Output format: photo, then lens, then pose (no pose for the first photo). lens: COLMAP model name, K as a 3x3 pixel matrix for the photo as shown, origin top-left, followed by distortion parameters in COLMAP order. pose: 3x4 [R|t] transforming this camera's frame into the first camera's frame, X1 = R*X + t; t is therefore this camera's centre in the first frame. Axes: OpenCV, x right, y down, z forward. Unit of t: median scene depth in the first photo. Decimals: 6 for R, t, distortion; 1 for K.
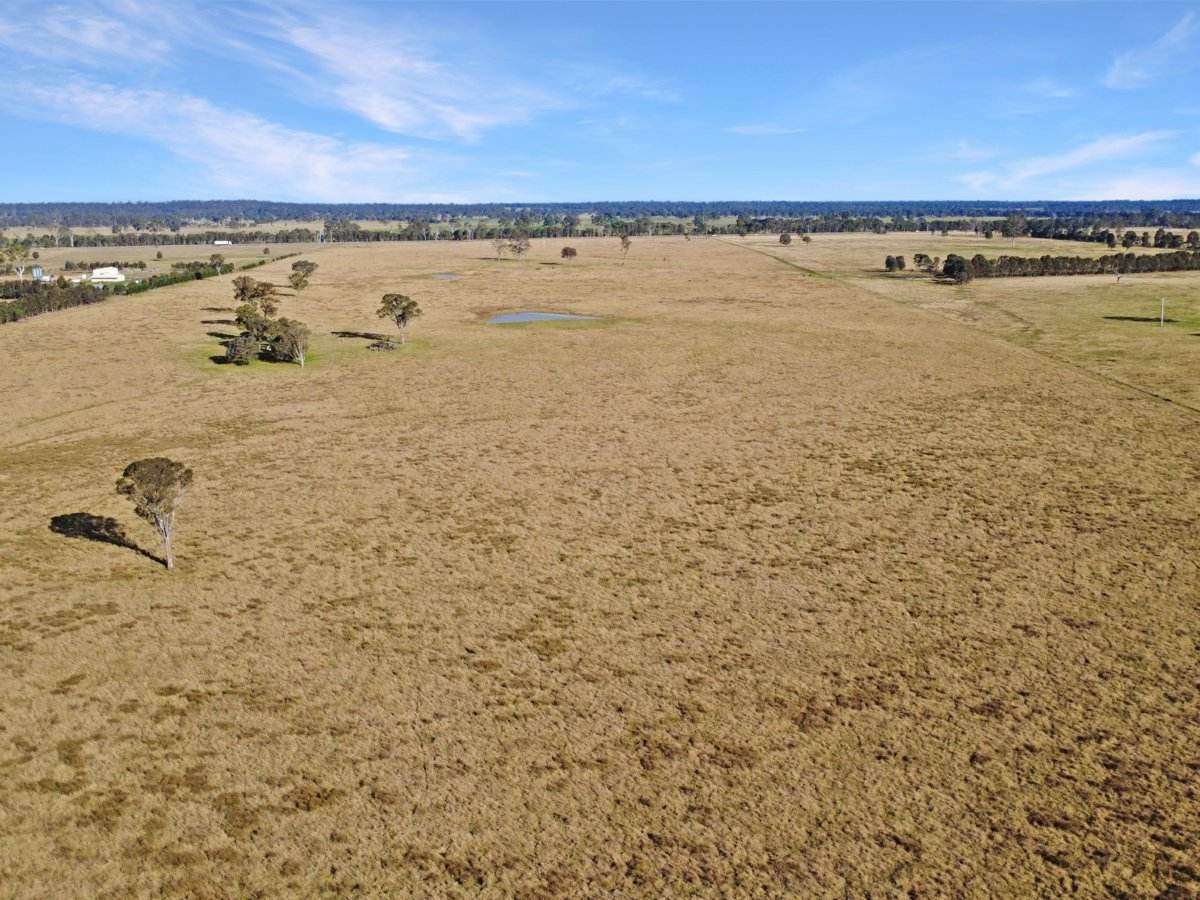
lens RADIAL K [[1157.4, 0, 600.0], [0, 1157.4, 450.0], [0, 0, 1]] dist [-0.006989, 0.018383]
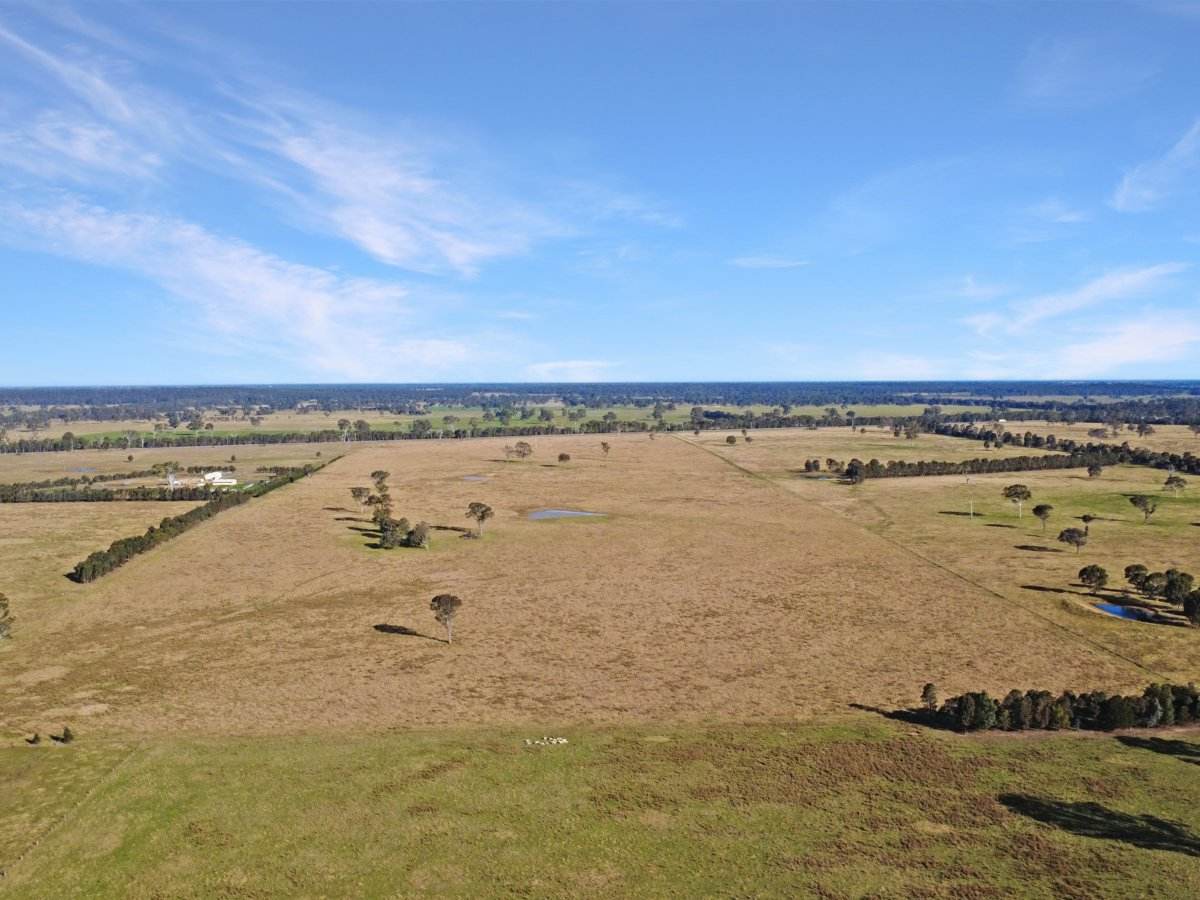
lens RADIAL K [[1157.4, 0, 600.0], [0, 1157.4, 450.0], [0, 0, 1]] dist [-0.006989, 0.018383]
pose [[0.999254, -0.003725, 0.038428, -0.065197], [0.009415, 0.988796, -0.148975, 0.026804], [-0.037443, 0.149226, 0.988094, -0.513264]]
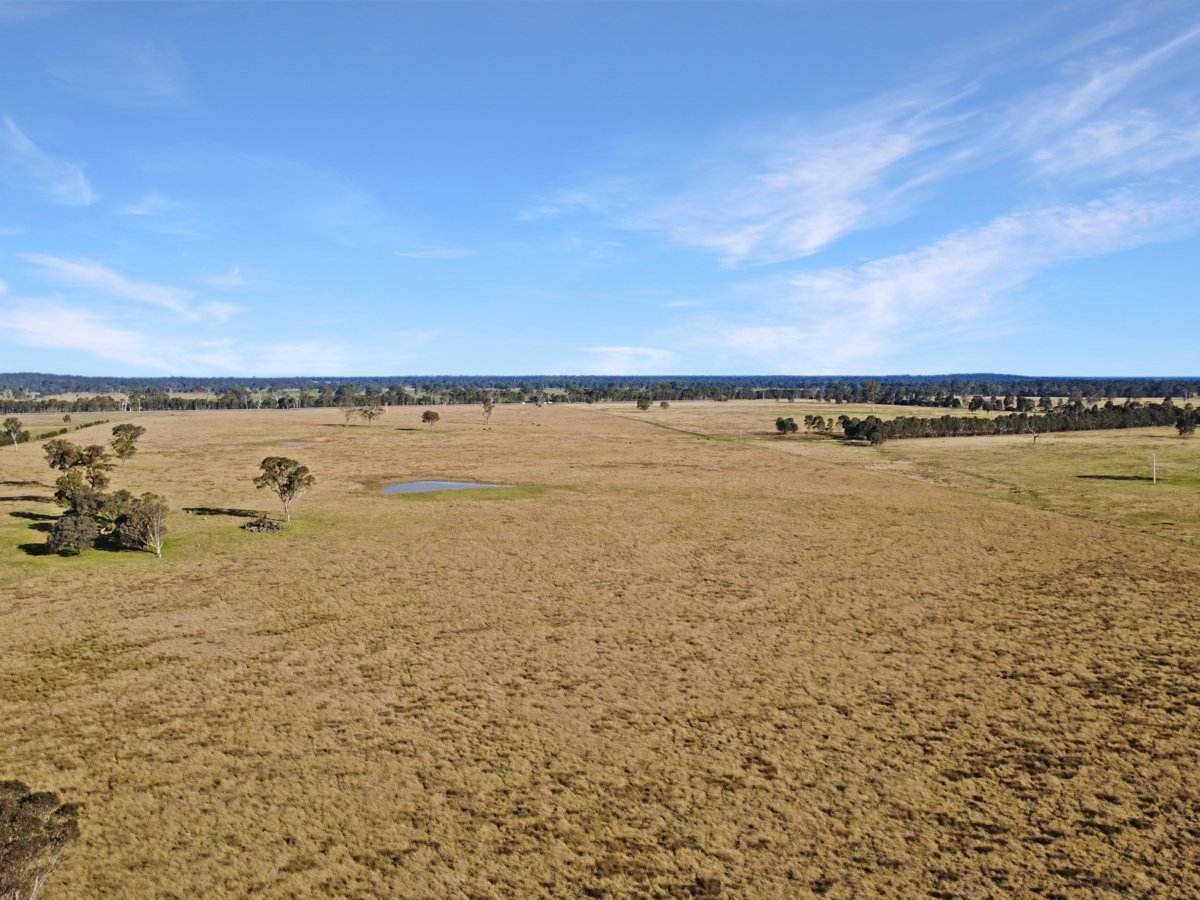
lens RADIAL K [[1157.4, 0, 600.0], [0, 1157.4, 450.0], [0, 0, 1]] dist [-0.006989, 0.018383]
pose [[0.985421, -0.010103, 0.169834, -0.089342], [0.035270, 0.988681, -0.145829, -0.018624], [-0.166438, 0.149693, 0.974623, 0.199113]]
